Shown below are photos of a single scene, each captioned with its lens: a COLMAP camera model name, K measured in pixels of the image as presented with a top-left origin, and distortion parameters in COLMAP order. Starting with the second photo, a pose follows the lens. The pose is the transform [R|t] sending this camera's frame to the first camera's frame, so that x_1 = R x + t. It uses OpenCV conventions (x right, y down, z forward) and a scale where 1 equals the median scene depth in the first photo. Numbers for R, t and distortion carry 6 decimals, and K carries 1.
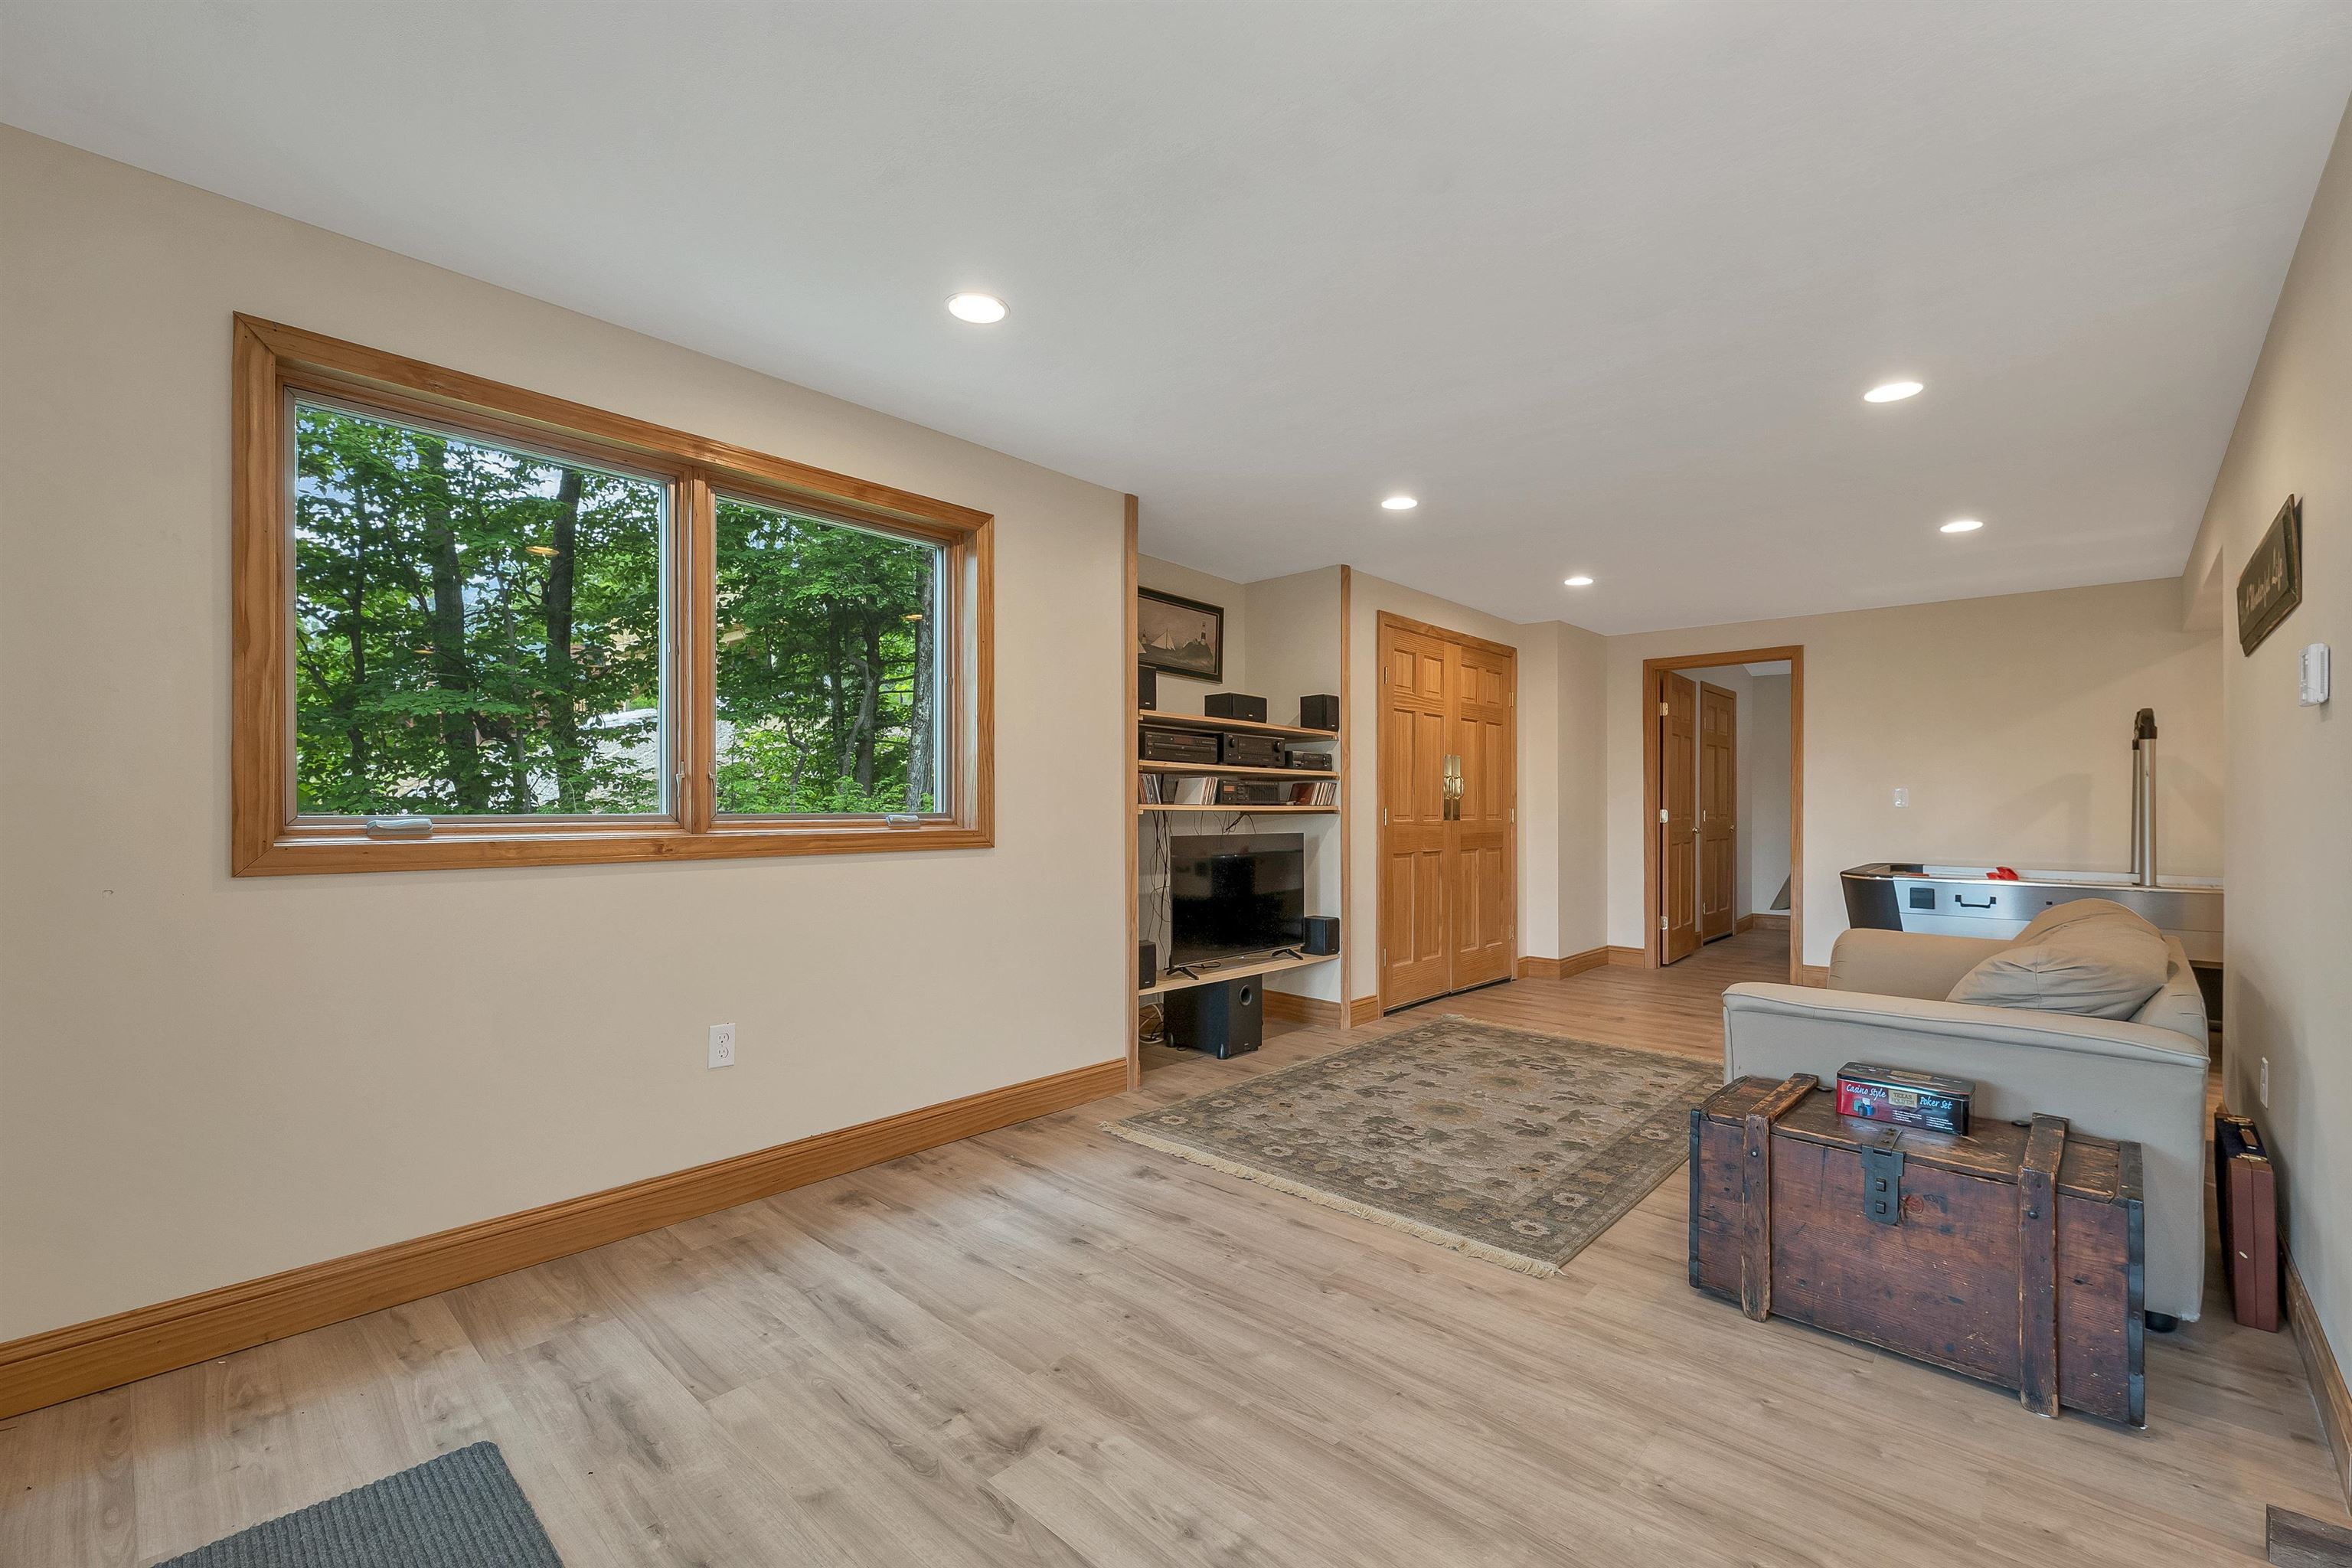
lens RADIAL K [[972.5, 0, 1173.9], [0, 972.5, 809.0], [0, 0, 1]] dist [0.001889, -0.000386]
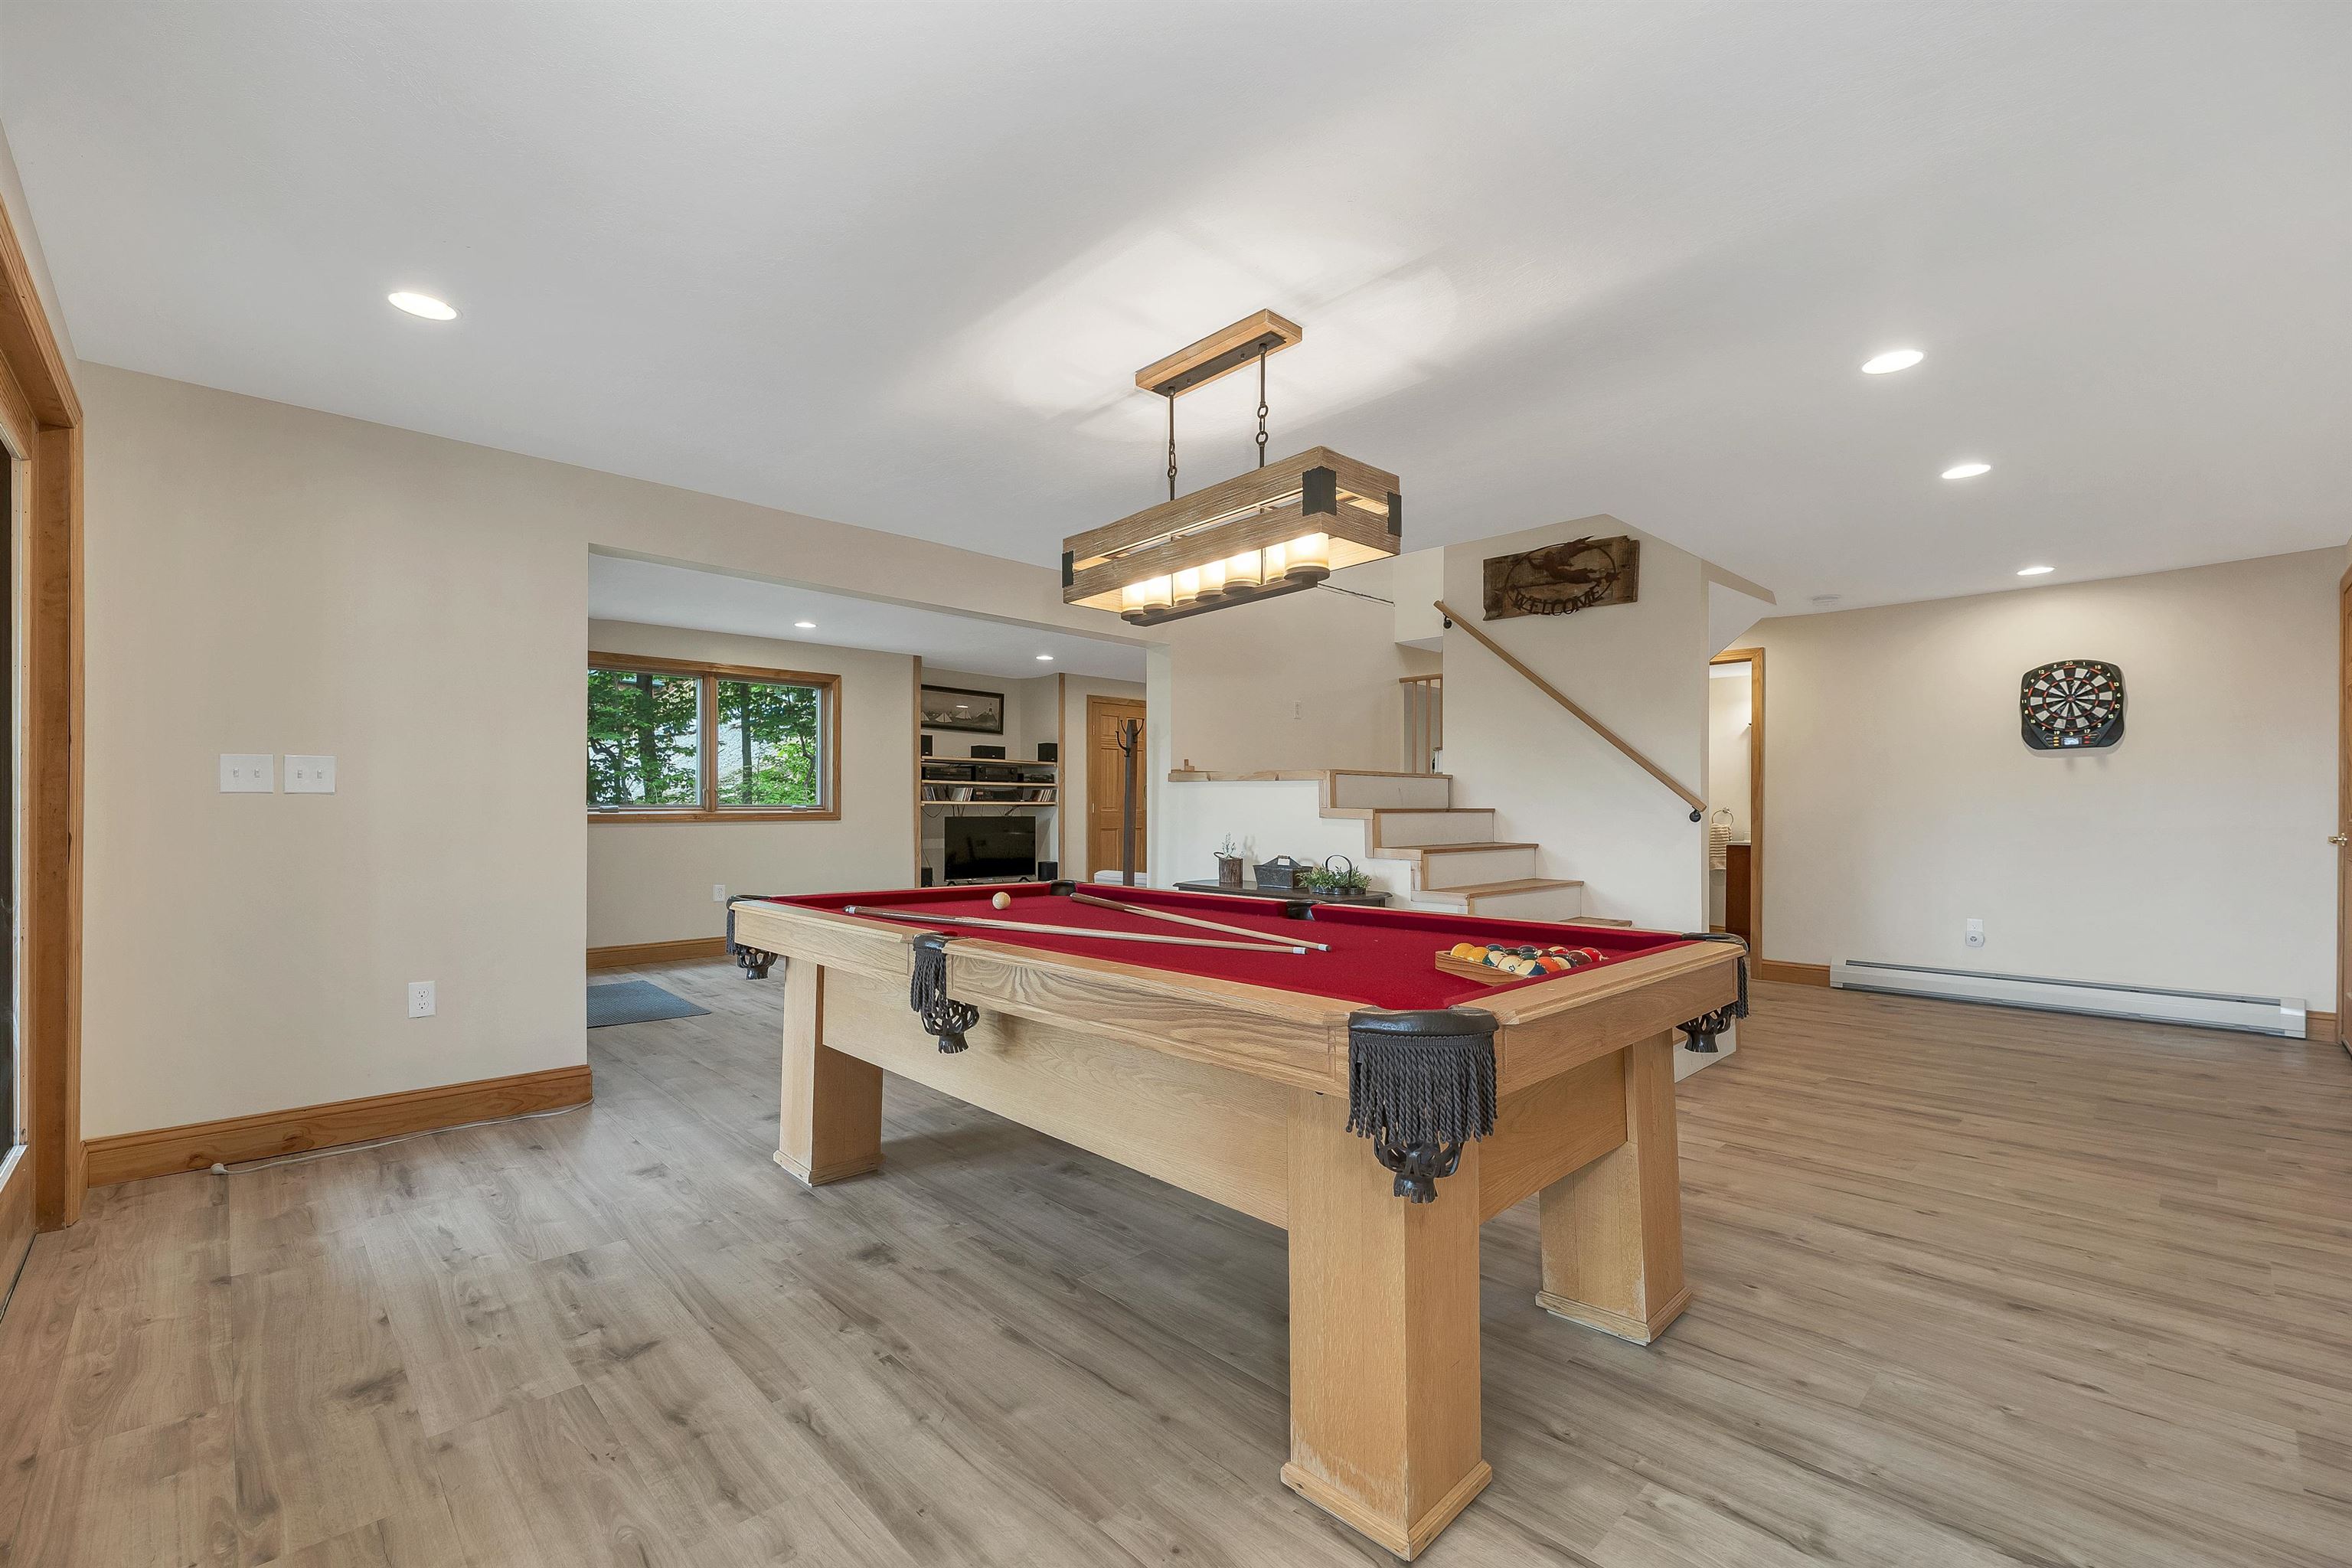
lens RADIAL K [[967.8, 0, 1178.2], [0, 967.8, 798.8], [0, 0, 1]] dist [0.002627, 0.000121]
pose [[0.998806, 0.003385, -0.048728, 0.622861], [-0.003615, 0.999983, -0.004626, -0.002476], [0.048712, 0.004797, 0.998801, -1.073089]]
